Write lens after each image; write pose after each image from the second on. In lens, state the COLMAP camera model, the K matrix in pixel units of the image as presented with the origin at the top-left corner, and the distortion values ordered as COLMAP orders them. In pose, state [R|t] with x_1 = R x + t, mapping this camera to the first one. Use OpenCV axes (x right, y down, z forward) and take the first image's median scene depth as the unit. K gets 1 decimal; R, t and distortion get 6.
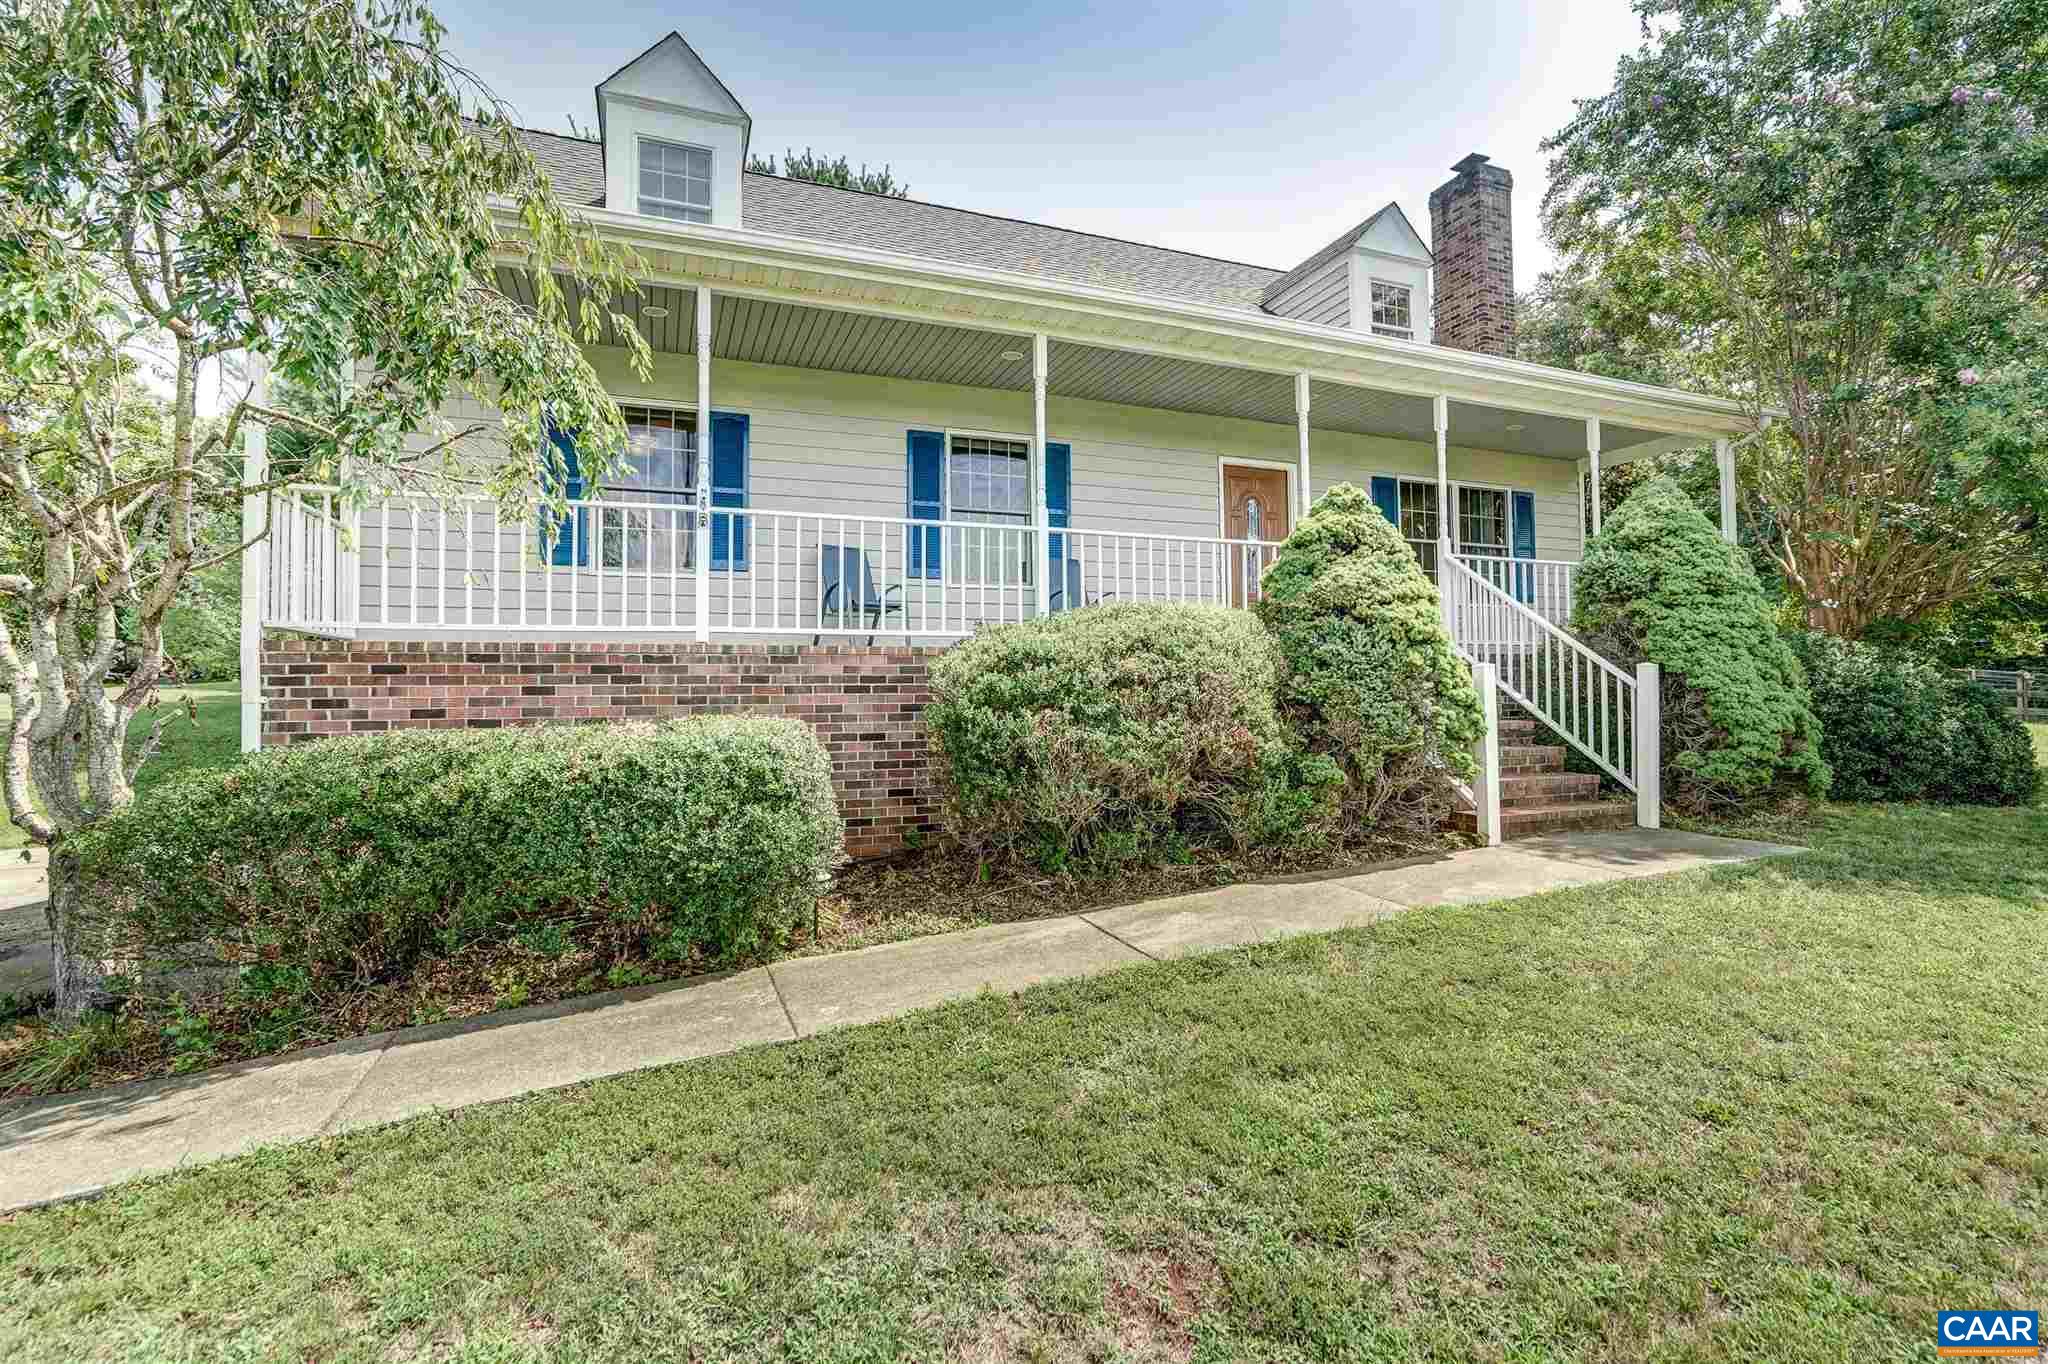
lens RADIAL K [[961.3, 0, 1034.3], [0, 961.3, 673.1], [0, 0, 1]] dist [-0.041521, 0.024390]
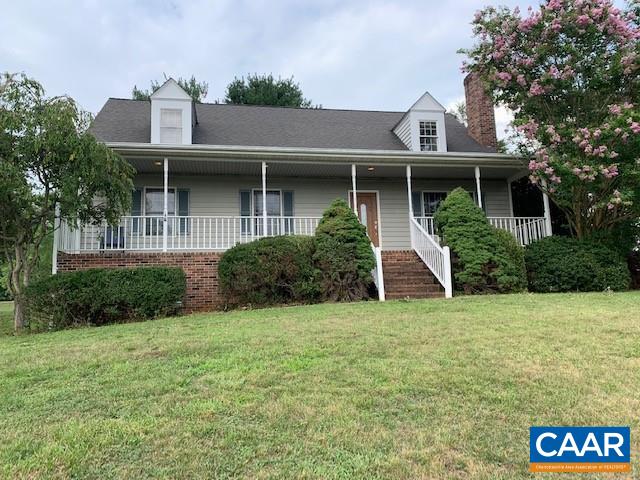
lens RADIAL K [[488.8, 0, 320.0], [0, 488.8, 240.0], [0, 0, 1]] dist [0.004942, 0.000797]
pose [[0.982780, -0.054438, -0.176579, 0.557121], [0.032849, 0.991868, -0.122960, 0.166959], [0.181837, 0.115042, 0.976576, -0.712361]]
